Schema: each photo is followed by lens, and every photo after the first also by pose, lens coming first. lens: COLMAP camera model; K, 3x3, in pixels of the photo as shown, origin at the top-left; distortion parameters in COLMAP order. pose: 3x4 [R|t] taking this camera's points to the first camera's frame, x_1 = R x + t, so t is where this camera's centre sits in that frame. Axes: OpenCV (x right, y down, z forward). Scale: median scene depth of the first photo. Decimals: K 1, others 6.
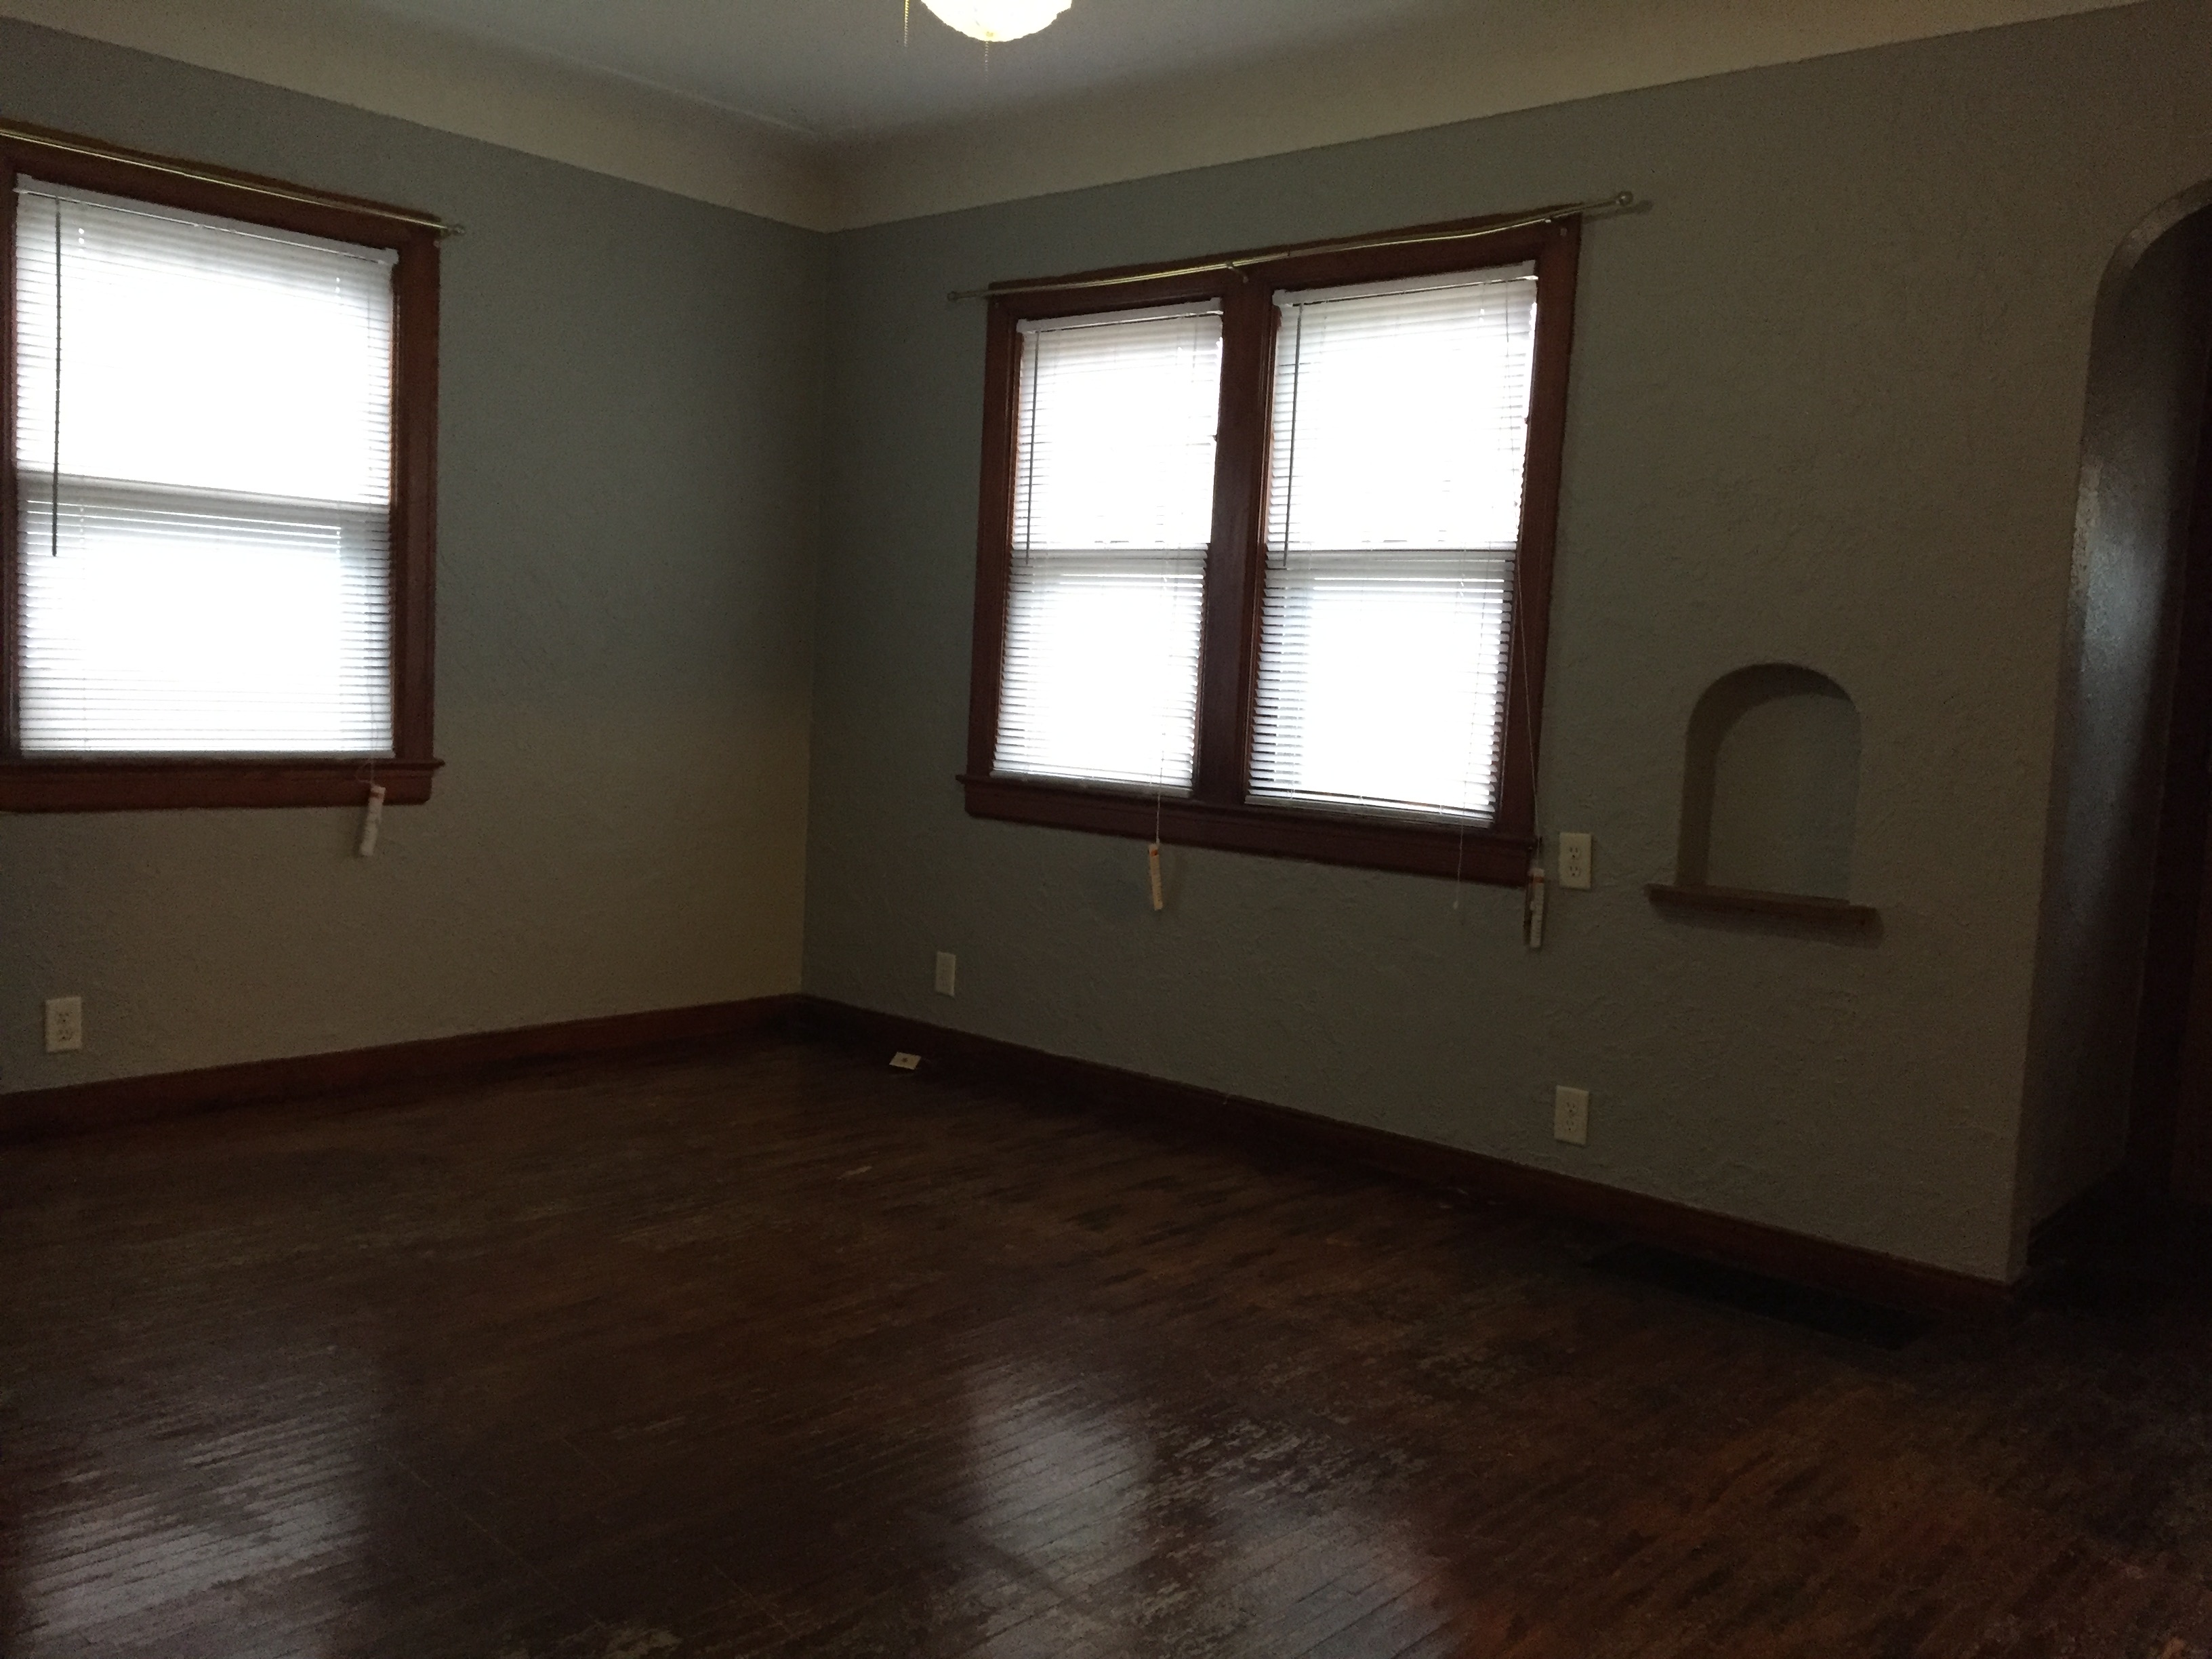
lens RADIAL K [[1877.1, 0, 1106.0], [0, 1877.1, 829.5], [0, 0, 1]] dist [0.092281, -0.152621]
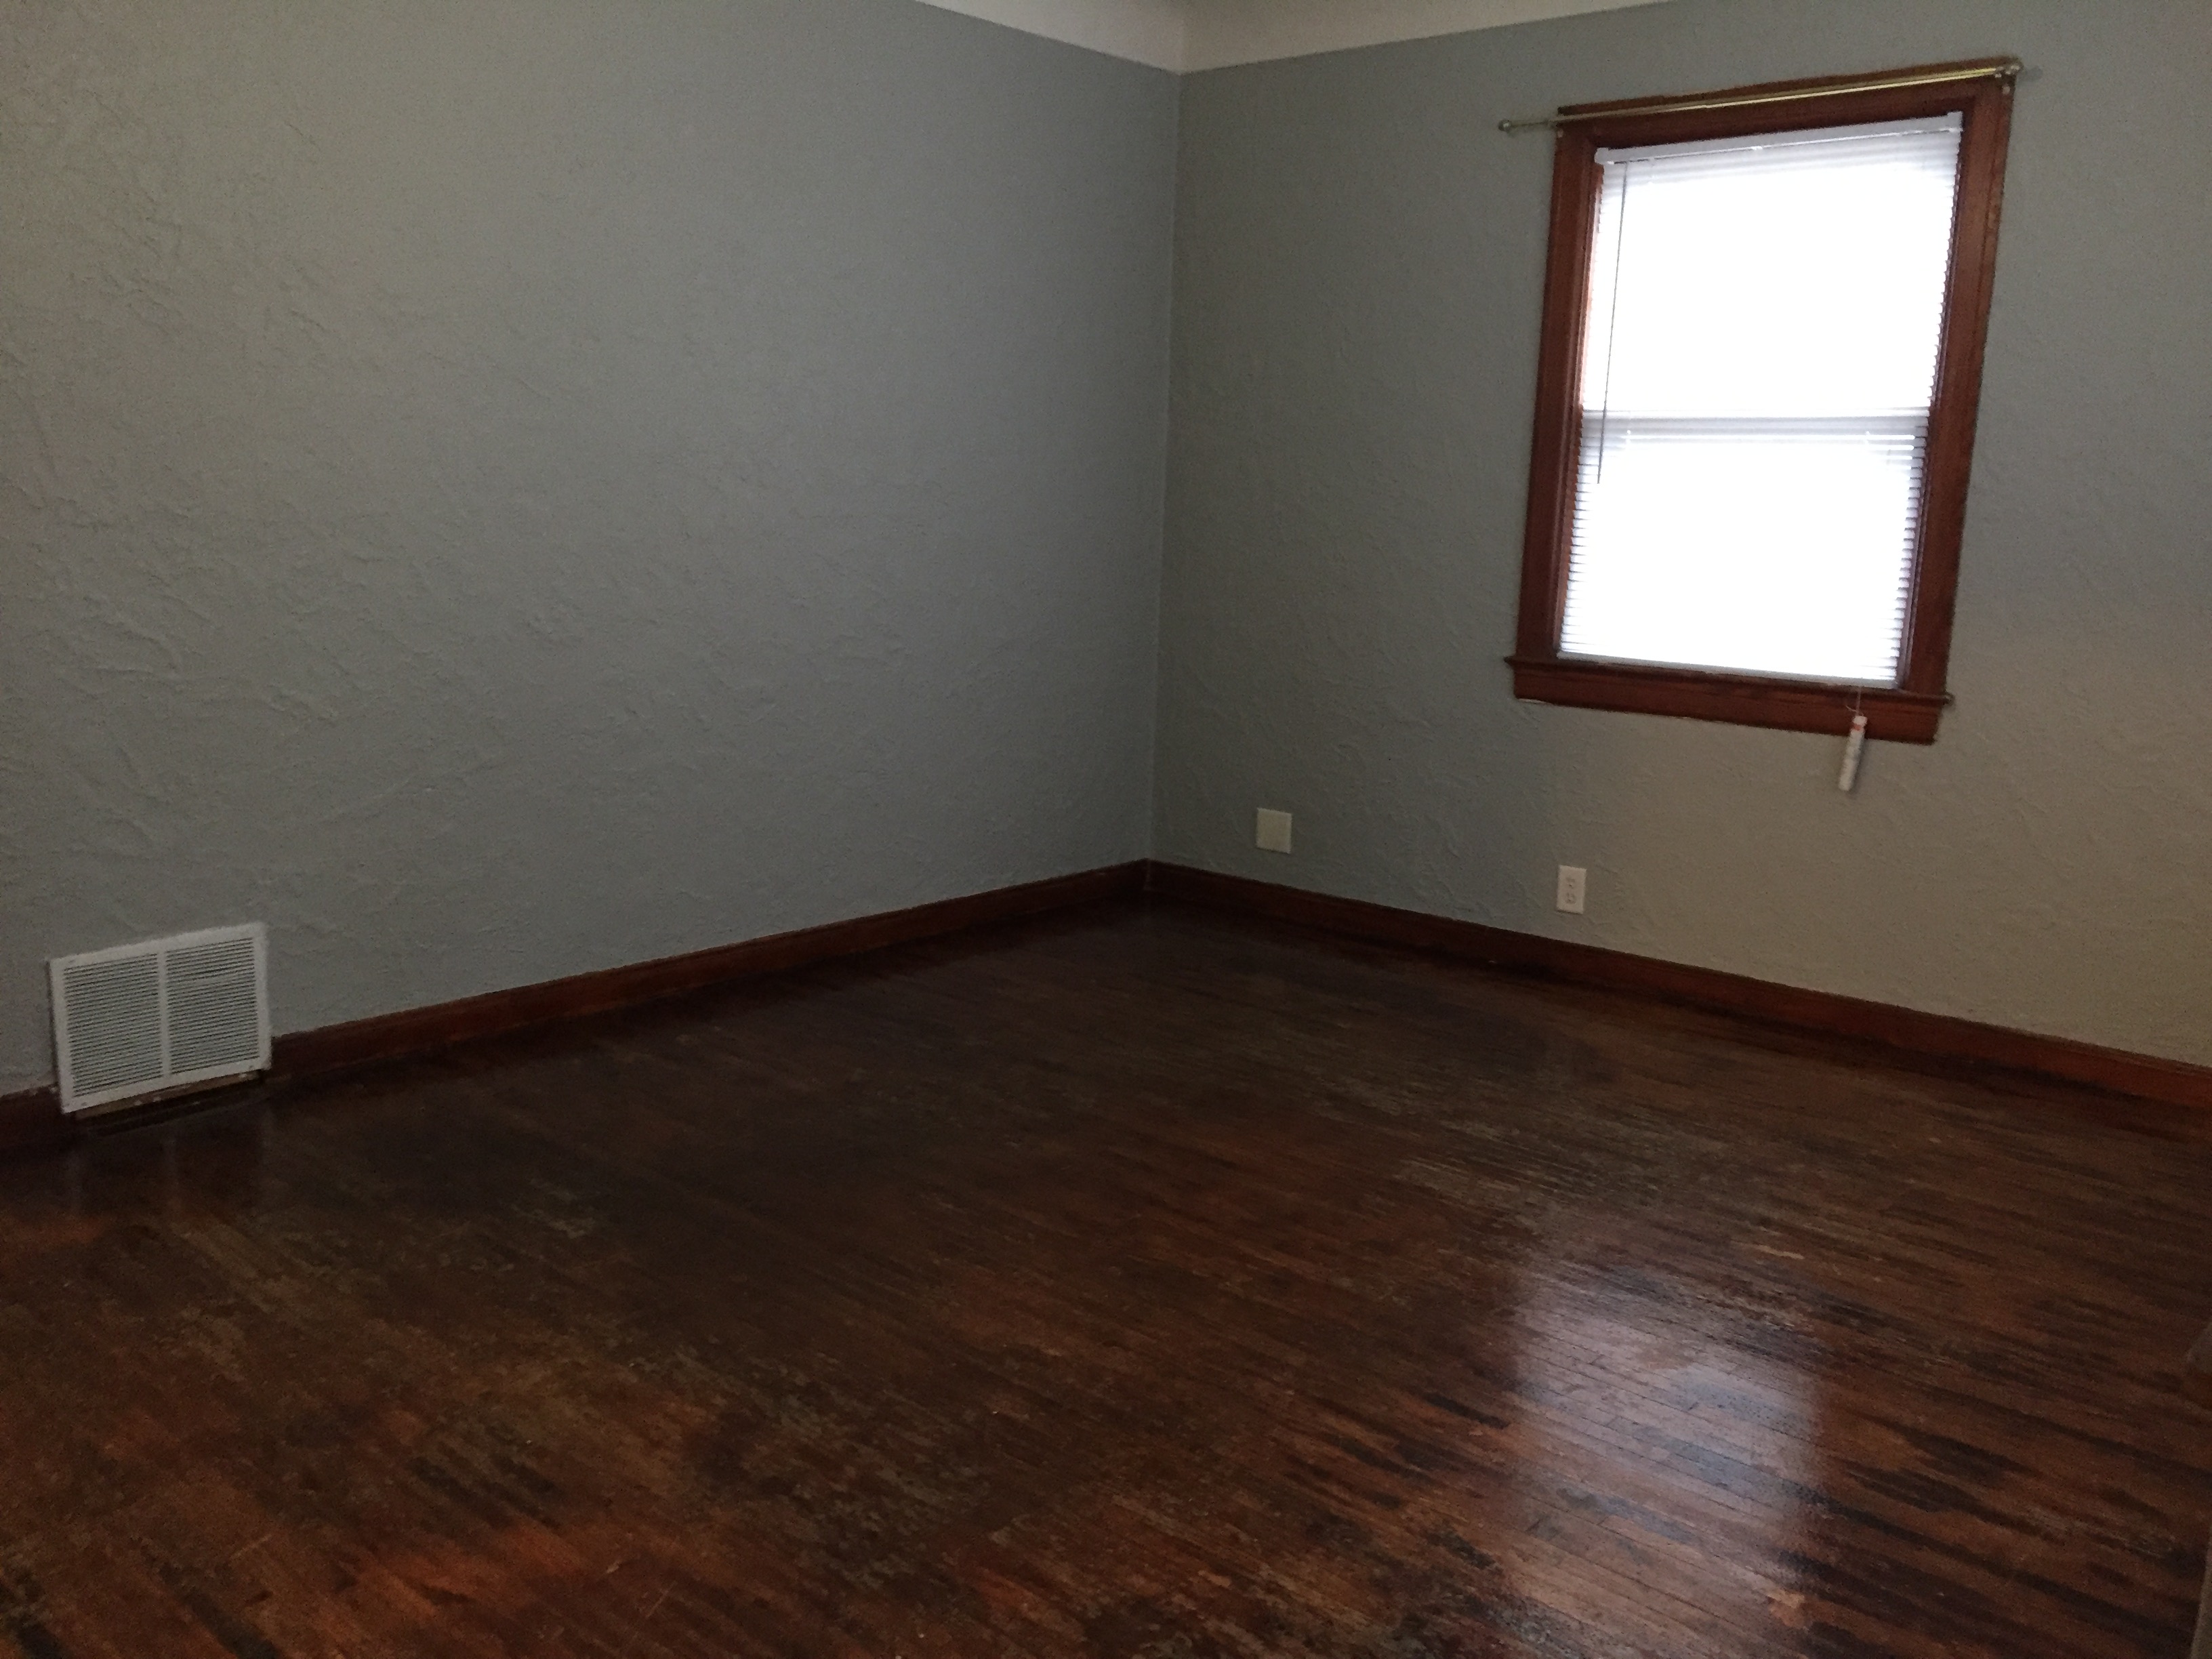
lens RADIAL K [[1877.1, 0, 1106.0], [0, 1877.1, 829.5], [0, 0, 1]] dist [0.092281, -0.152621]
pose [[0.011672, 0.138420, -0.990305, 0.567608], [-0.112876, 0.984224, 0.136240, -0.056793], [0.993540, 0.110192, 0.027112, 0.655218]]
